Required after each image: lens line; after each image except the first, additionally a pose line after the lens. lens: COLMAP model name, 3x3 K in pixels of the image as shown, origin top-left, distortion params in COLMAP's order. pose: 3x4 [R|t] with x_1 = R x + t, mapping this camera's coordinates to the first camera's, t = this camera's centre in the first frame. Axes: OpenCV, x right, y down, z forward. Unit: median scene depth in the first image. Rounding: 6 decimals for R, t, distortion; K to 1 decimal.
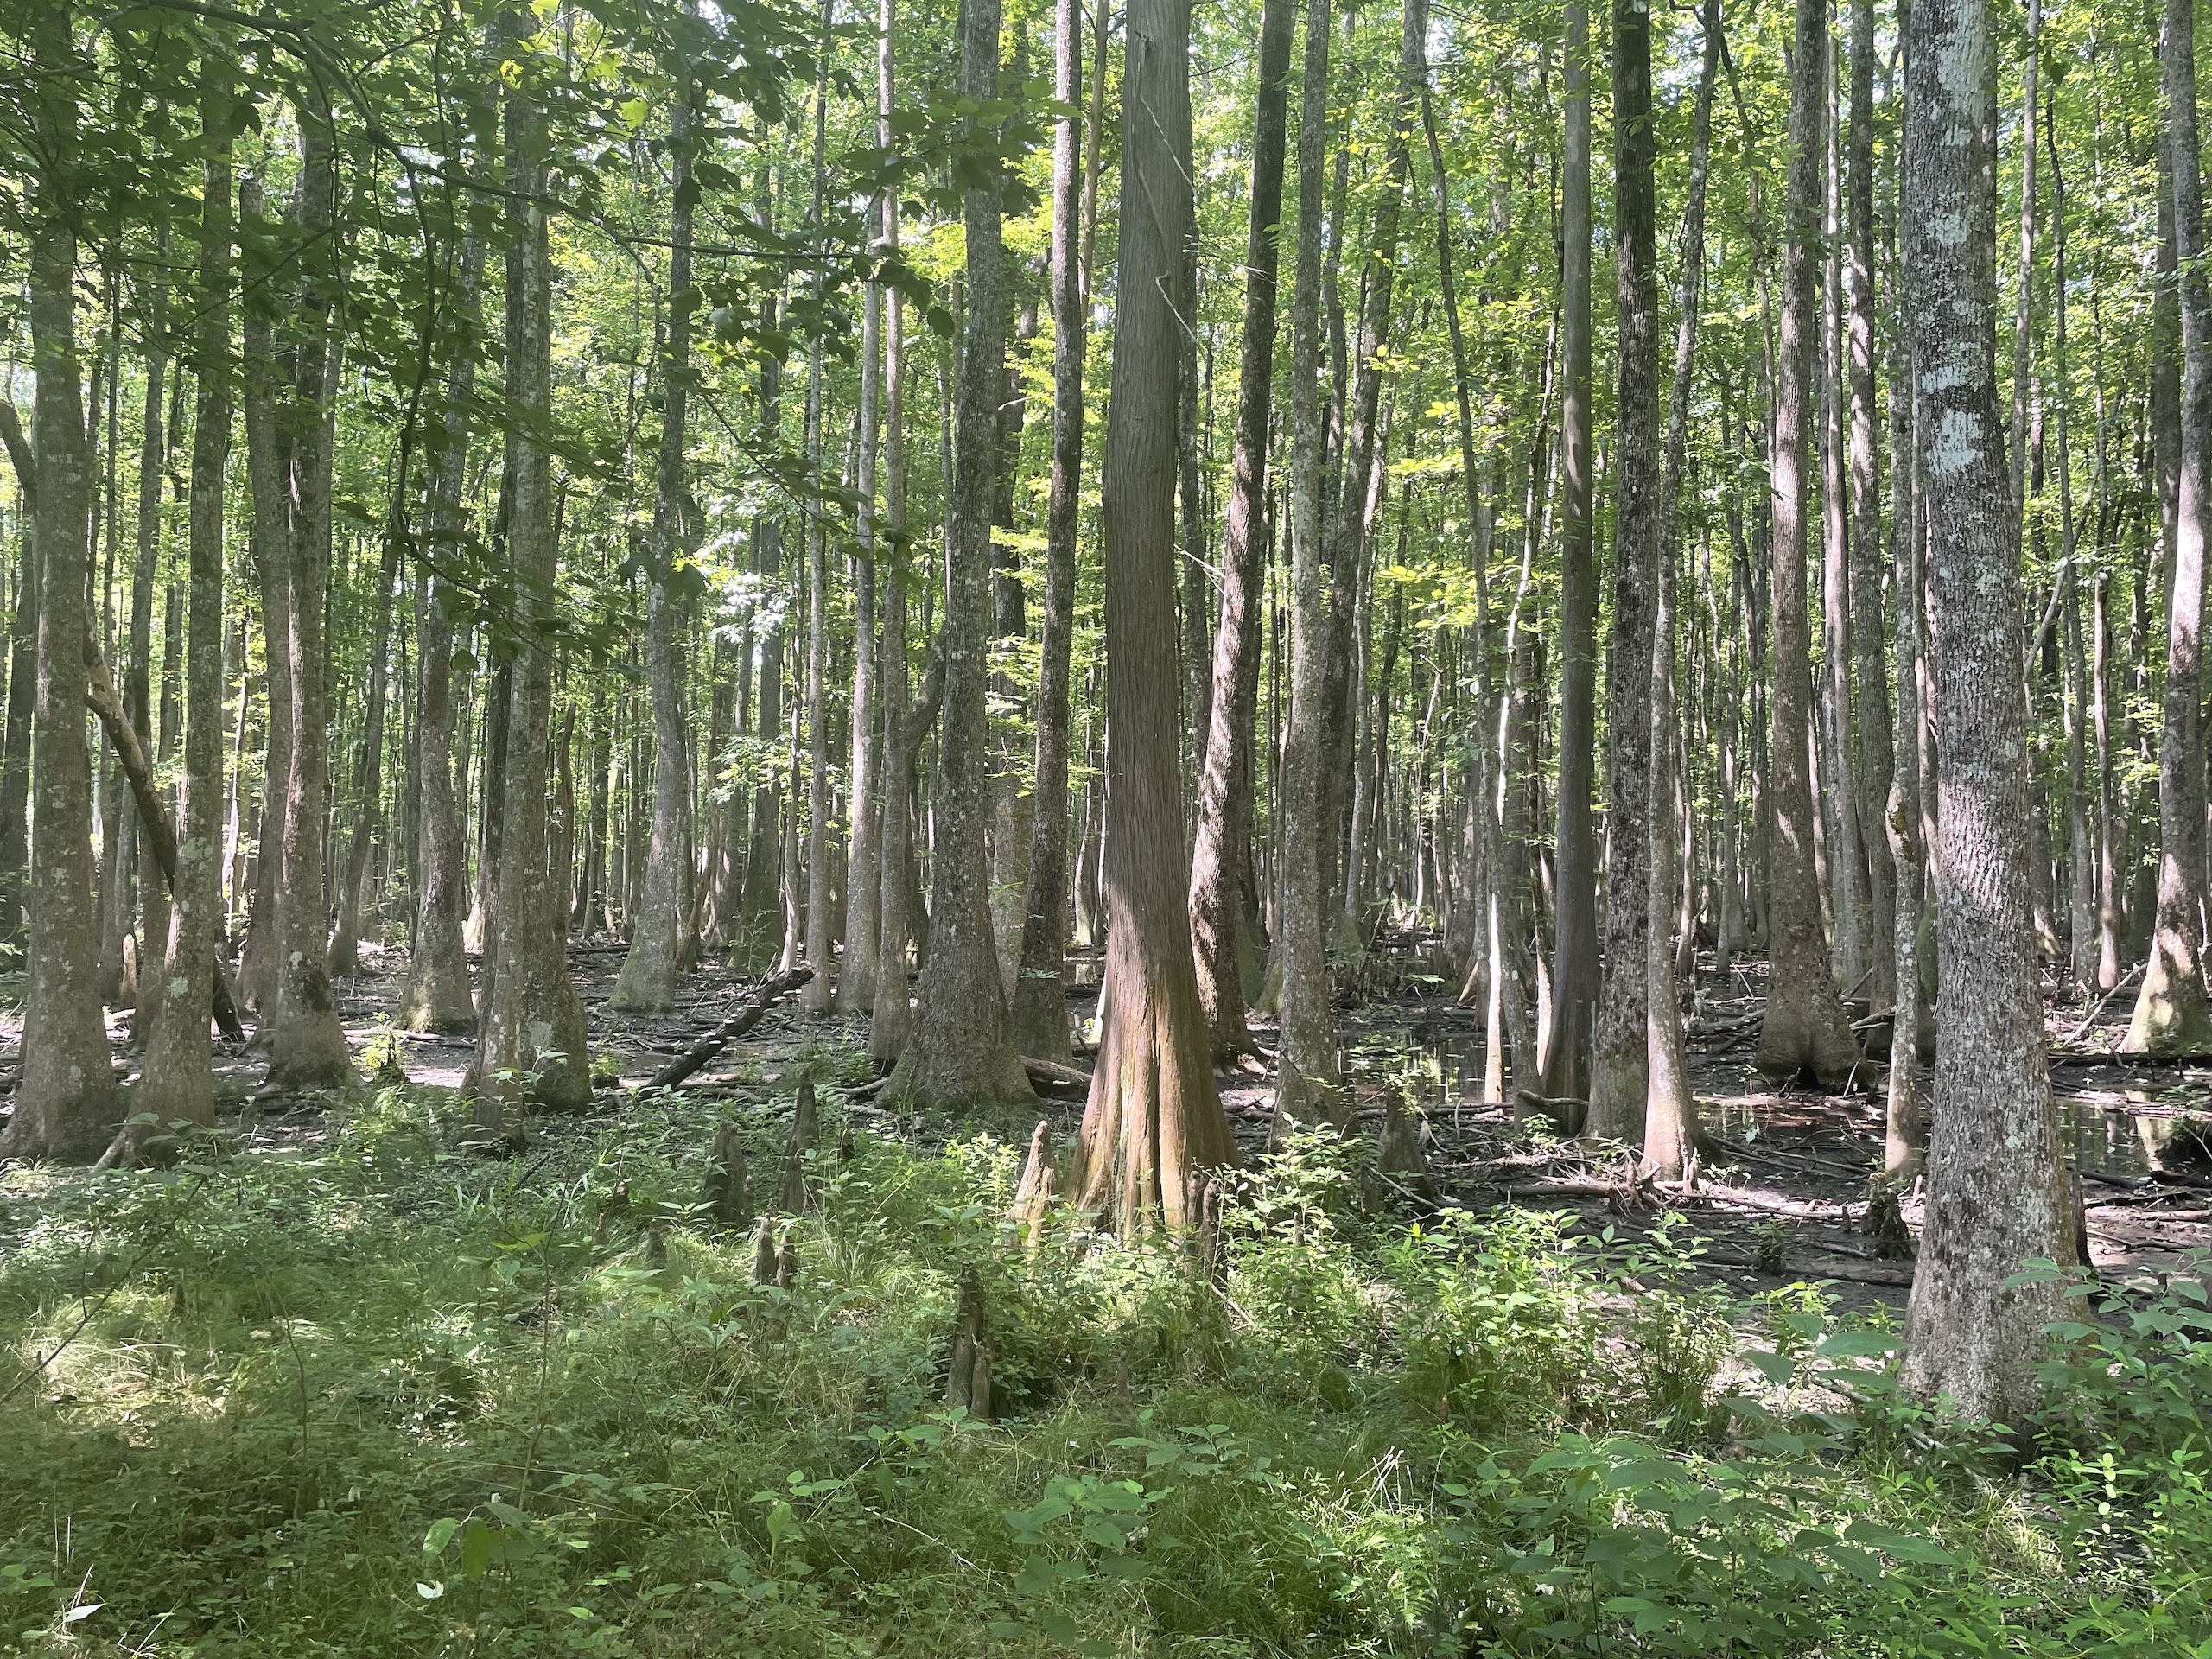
lens RADIAL K [[1677.3, 0, 1103.5], [0, 1677.3, 828.2], [0, 0, 1]] dist [0.003086, -0.000907]
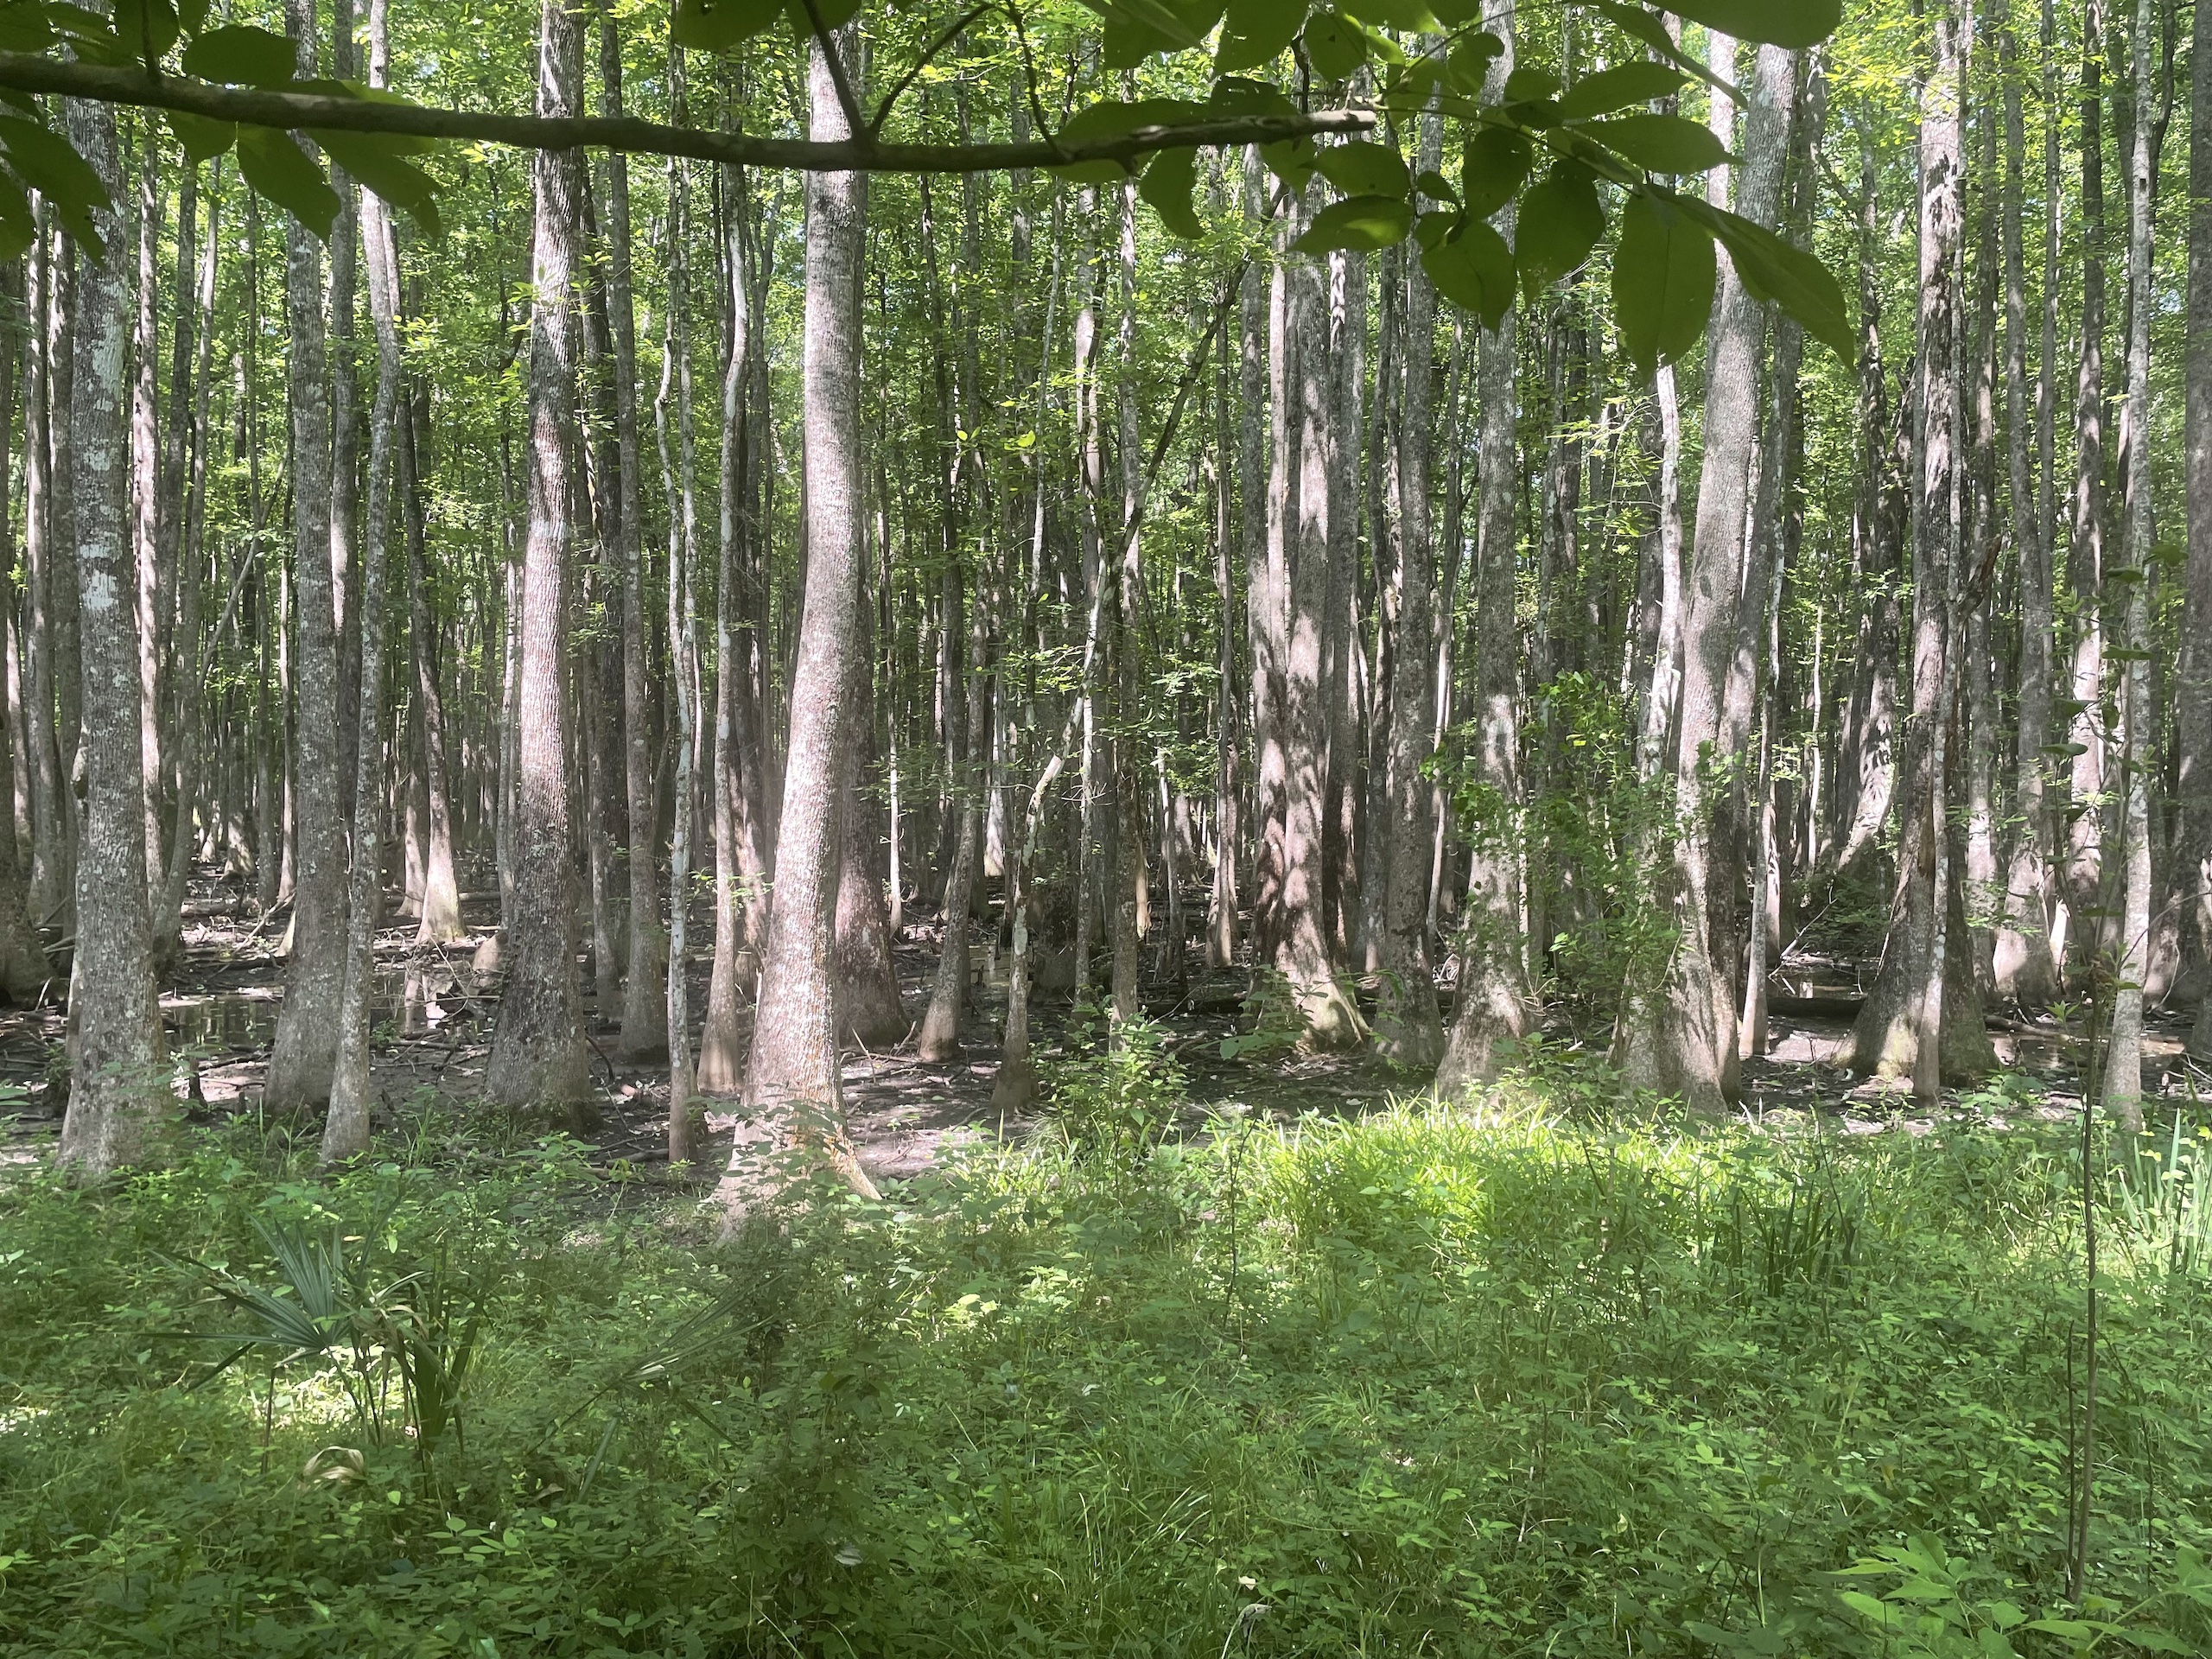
lens RADIAL K [[1677.3, 0, 1103.2], [0, 1677.3, 825.6], [0, 0, 1]] dist [0.003086, -0.000907]
pose [[0.560178, -0.008461, 0.828329, -0.302620], [-0.033102, 0.998921, 0.032590, -0.088429], [-0.827710, -0.045675, 0.559294, -0.734671]]
